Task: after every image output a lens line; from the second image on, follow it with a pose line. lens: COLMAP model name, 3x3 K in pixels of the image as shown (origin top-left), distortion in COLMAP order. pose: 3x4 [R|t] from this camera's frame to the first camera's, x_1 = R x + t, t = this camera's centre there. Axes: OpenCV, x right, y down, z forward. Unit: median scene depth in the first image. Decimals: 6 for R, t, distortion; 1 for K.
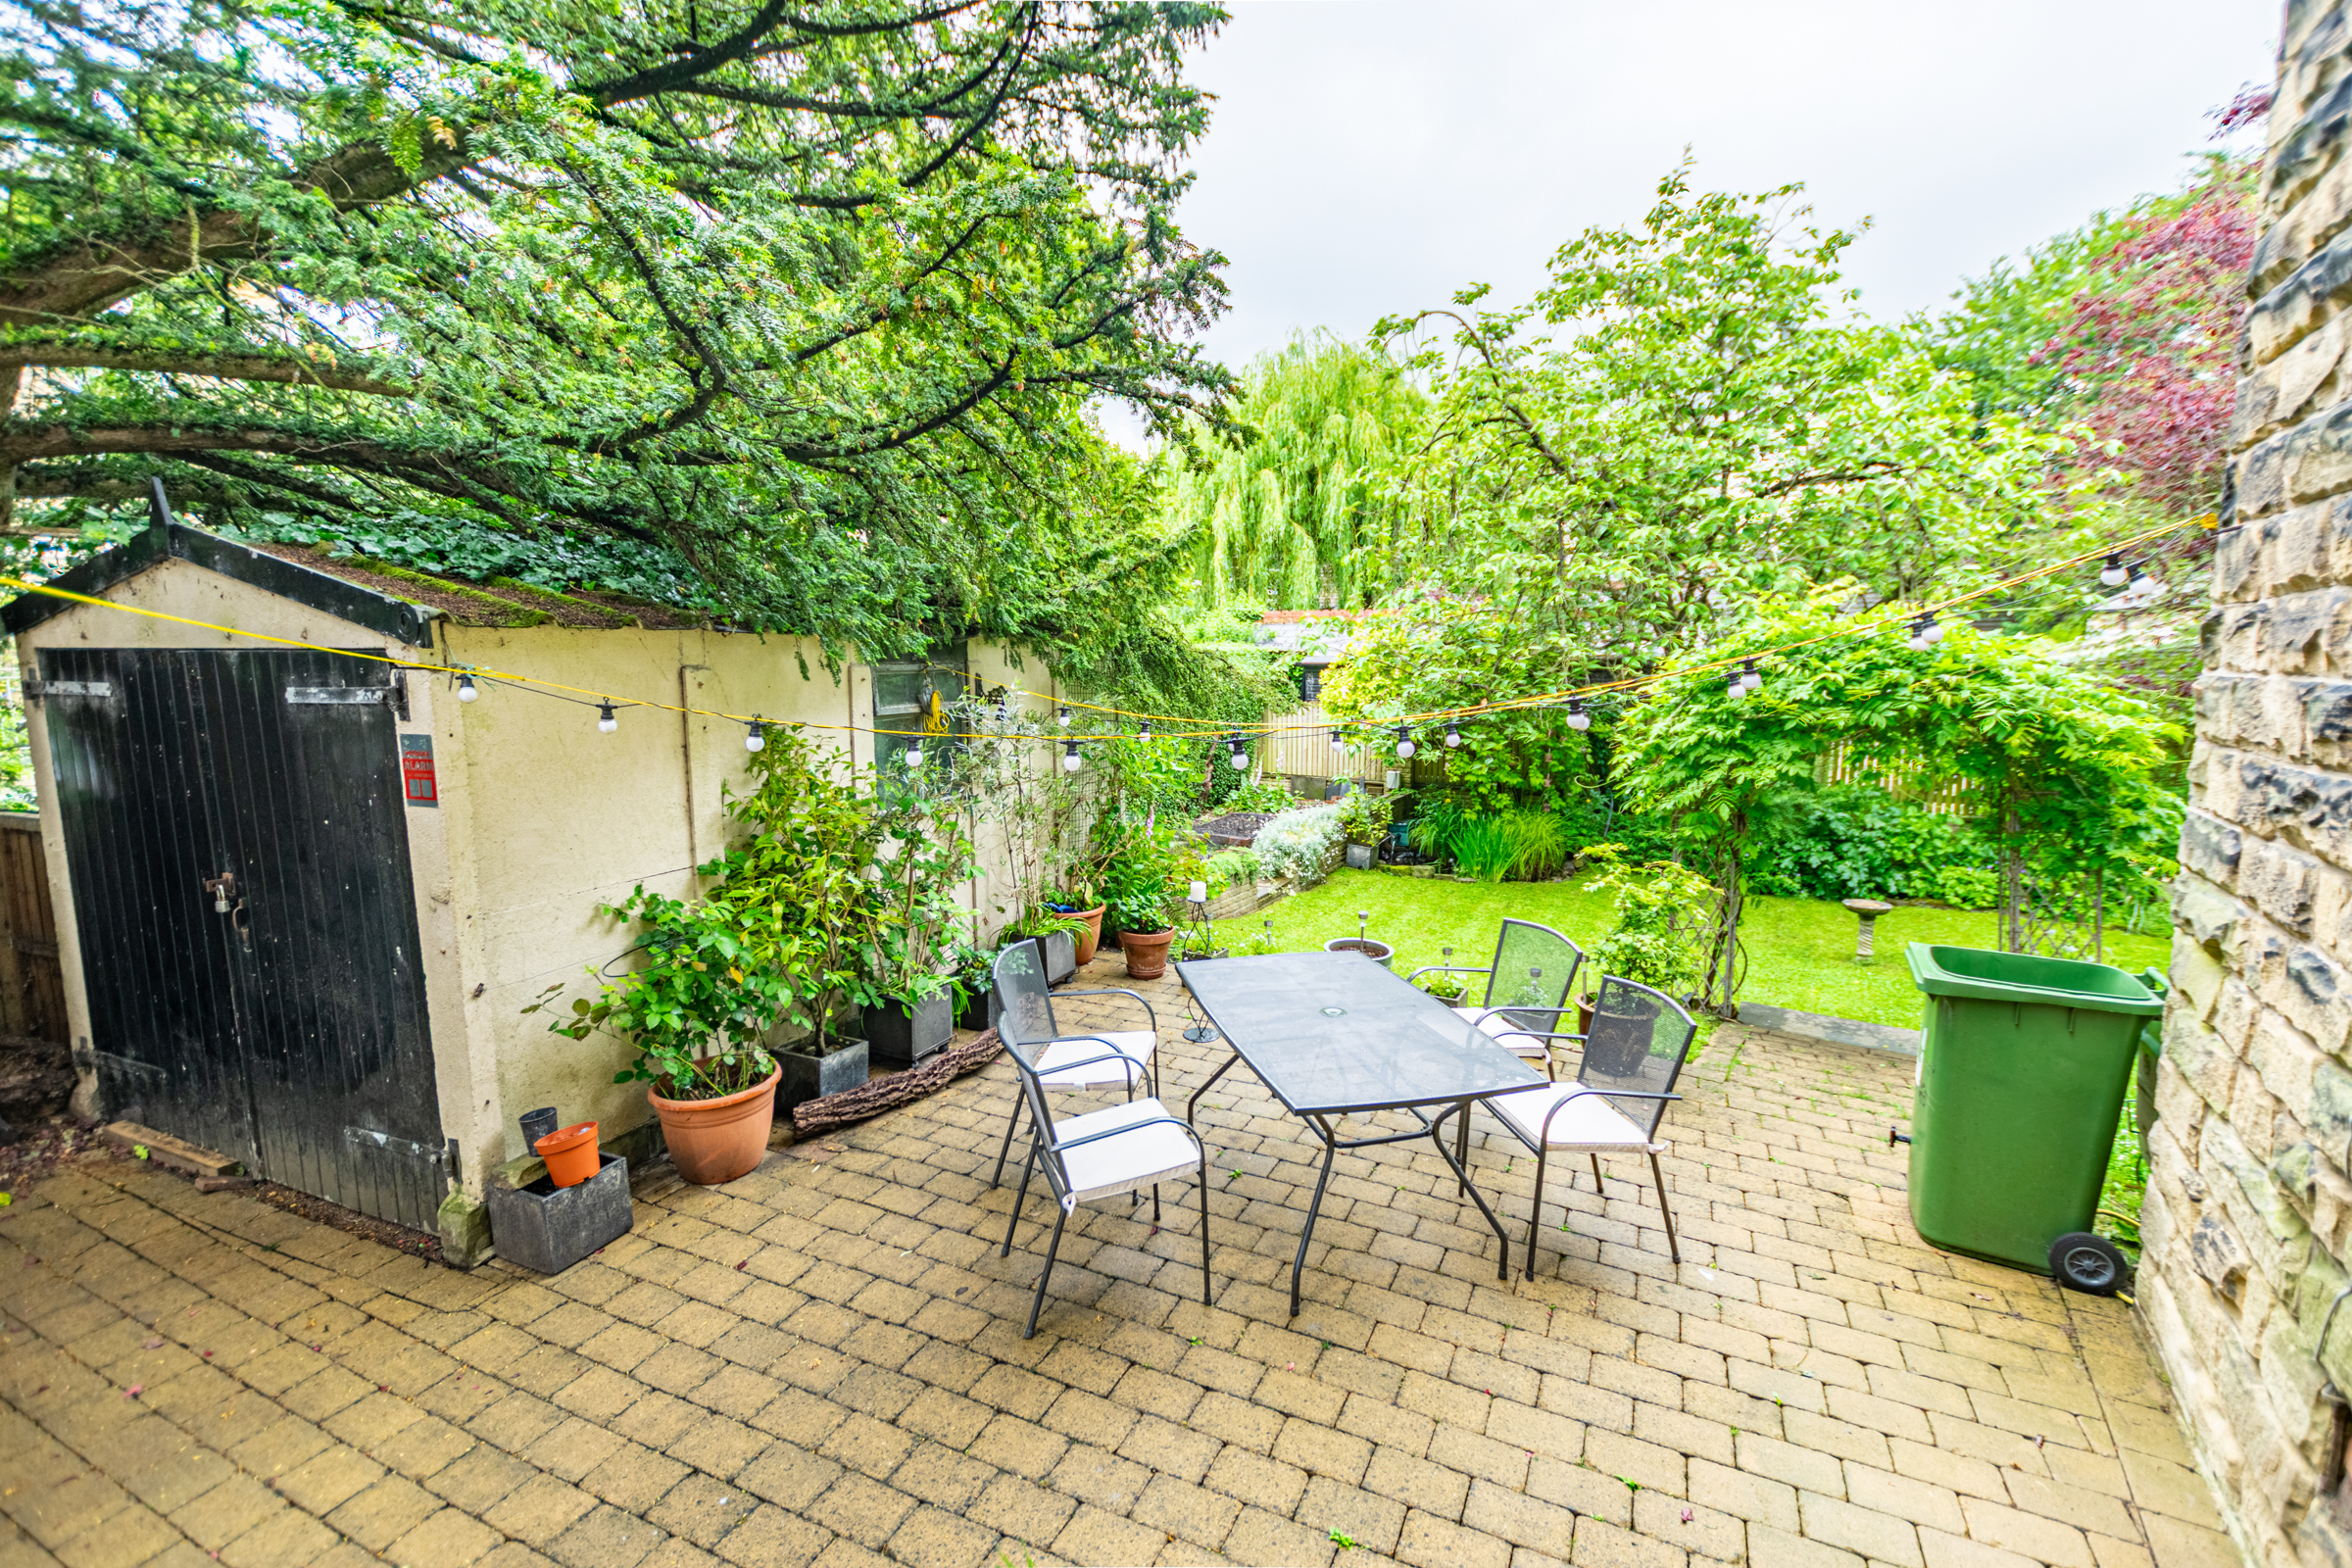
lens RADIAL K [[1022.1, 0, 1176.0], [0, 1022.1, 784.0], [0, 0, 1]] dist [0.000363, 0.000024]
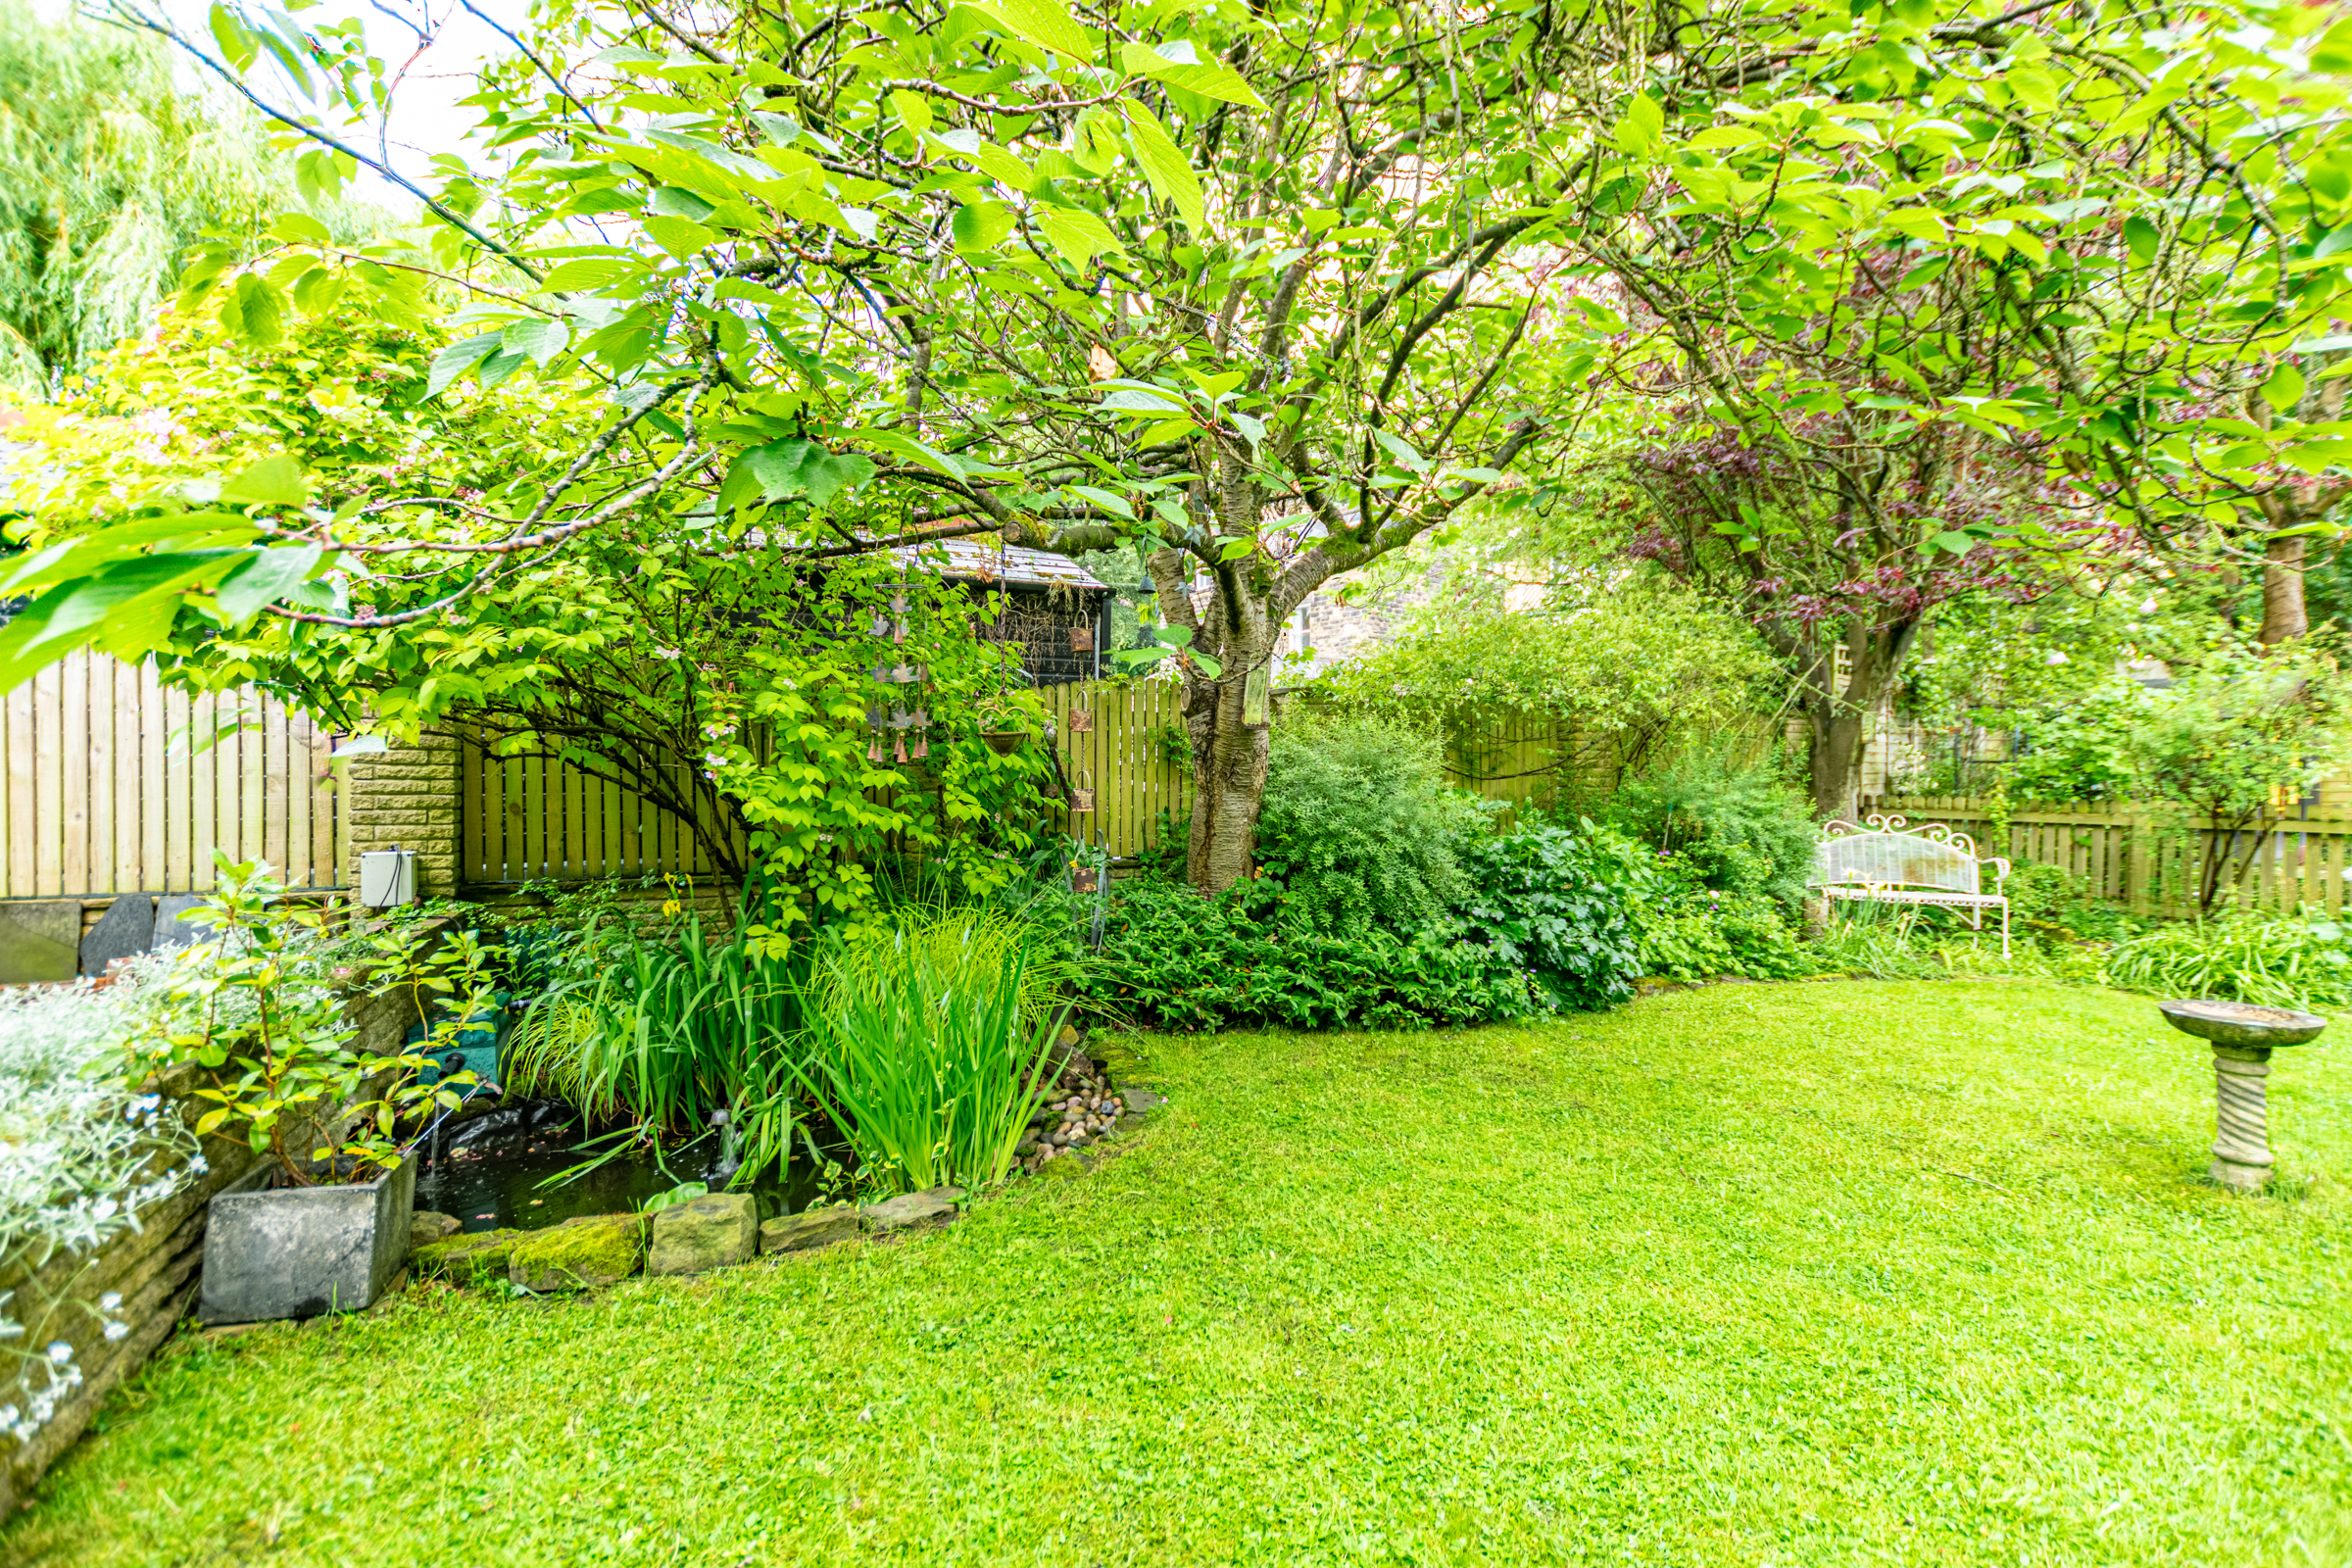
lens RADIAL K [[1022.1, 0, 1176.0], [0, 1022.1, 784.0], [0, 0, 1]] dist [0.000363, 0.000024]
pose [[0.585571, 0.003503, 0.810614, 0.127477], [0.109253, 0.990526, -0.083202, 0.023786], [-0.803225, 0.137283, 0.579640, 0.779082]]
